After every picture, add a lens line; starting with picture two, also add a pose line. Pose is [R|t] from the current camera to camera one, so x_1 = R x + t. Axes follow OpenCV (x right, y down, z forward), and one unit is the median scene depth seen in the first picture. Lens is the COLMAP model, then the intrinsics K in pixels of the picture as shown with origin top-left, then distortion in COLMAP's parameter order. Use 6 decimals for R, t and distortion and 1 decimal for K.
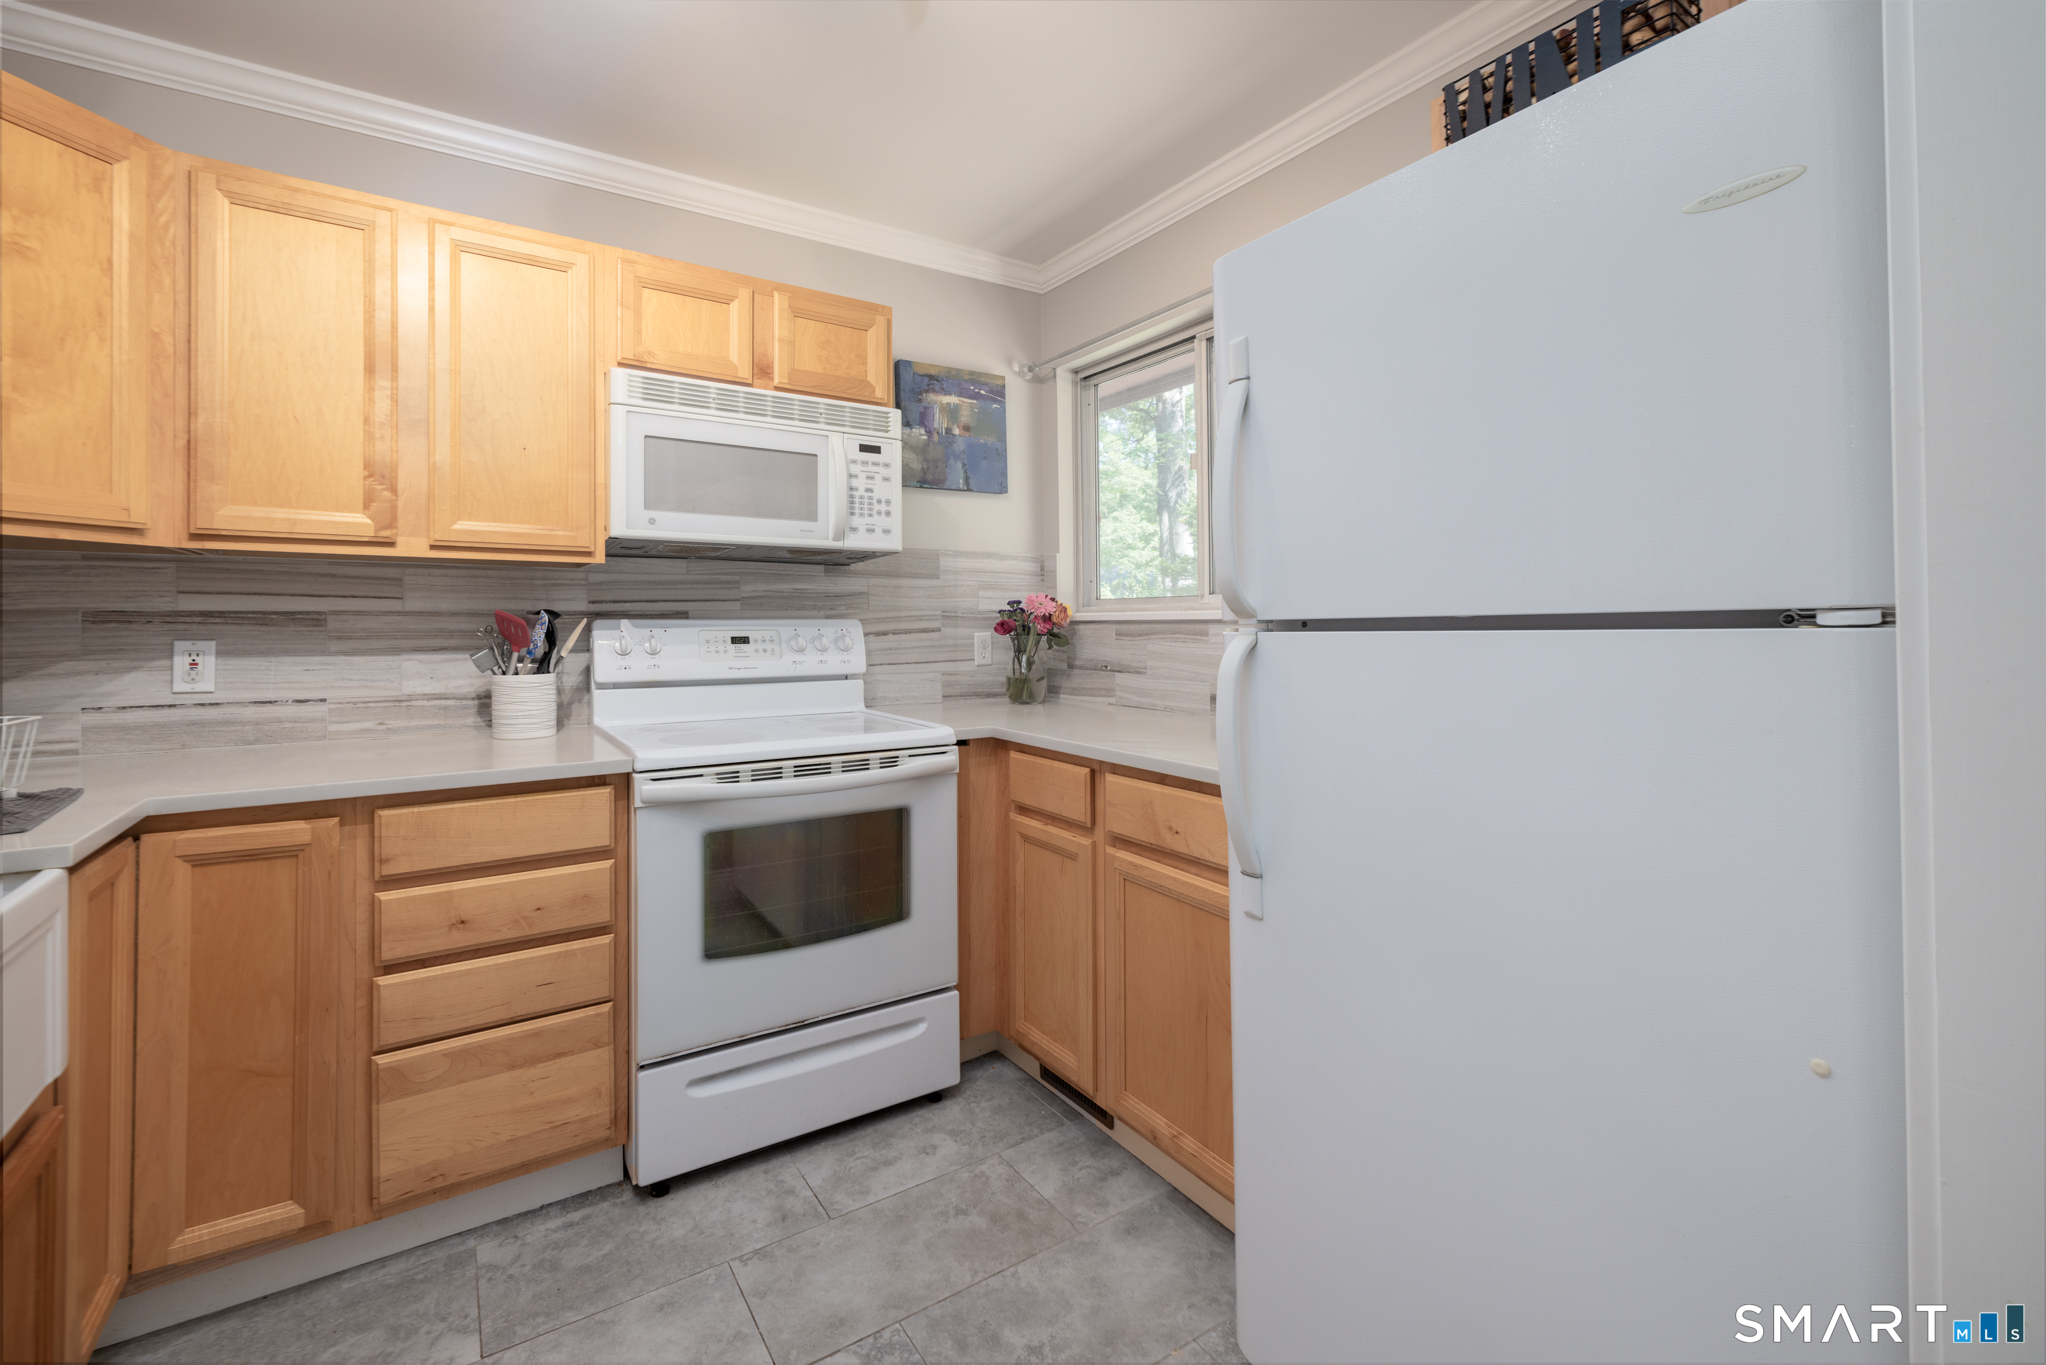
lens RADIAL K [[863.4, 0, 1020.6], [0, 863.4, 607.1], [0, 0, 1]] dist [-0.003165, 0.000303]
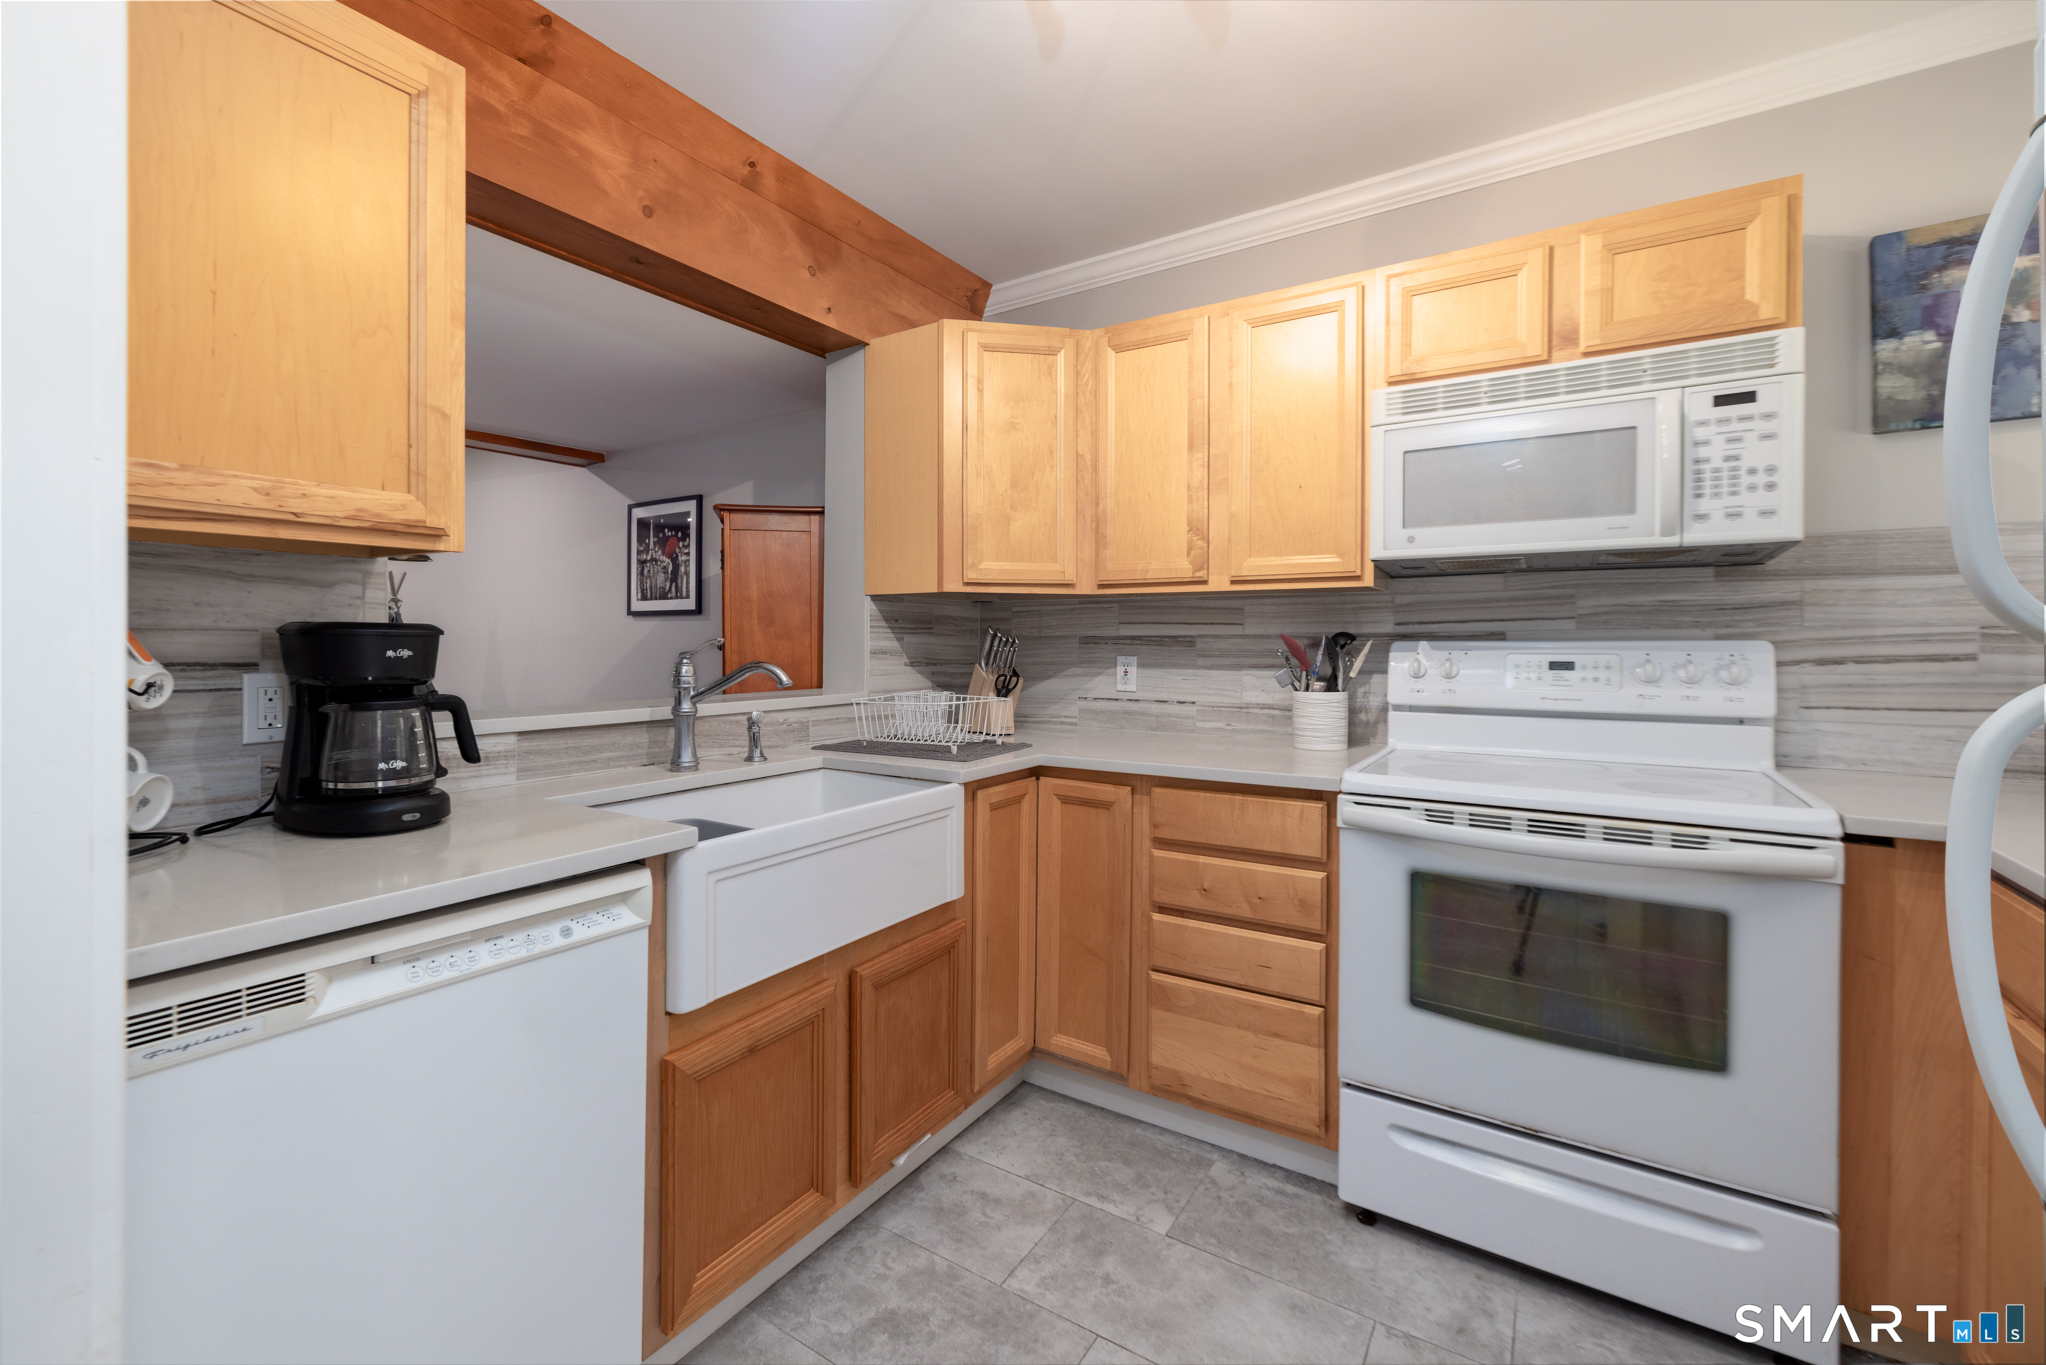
lens RADIAL K [[871.3, 0, 991.3], [0, 871.3, 640.7], [0, 0, 1]] dist [-0.000694, -0.000039]
pose [[0.385305, 0.000022, -0.922789, 0.289330], [0.015281, 0.999863, 0.006404, -0.000194], [0.922663, -0.016569, 0.385252, 0.193560]]
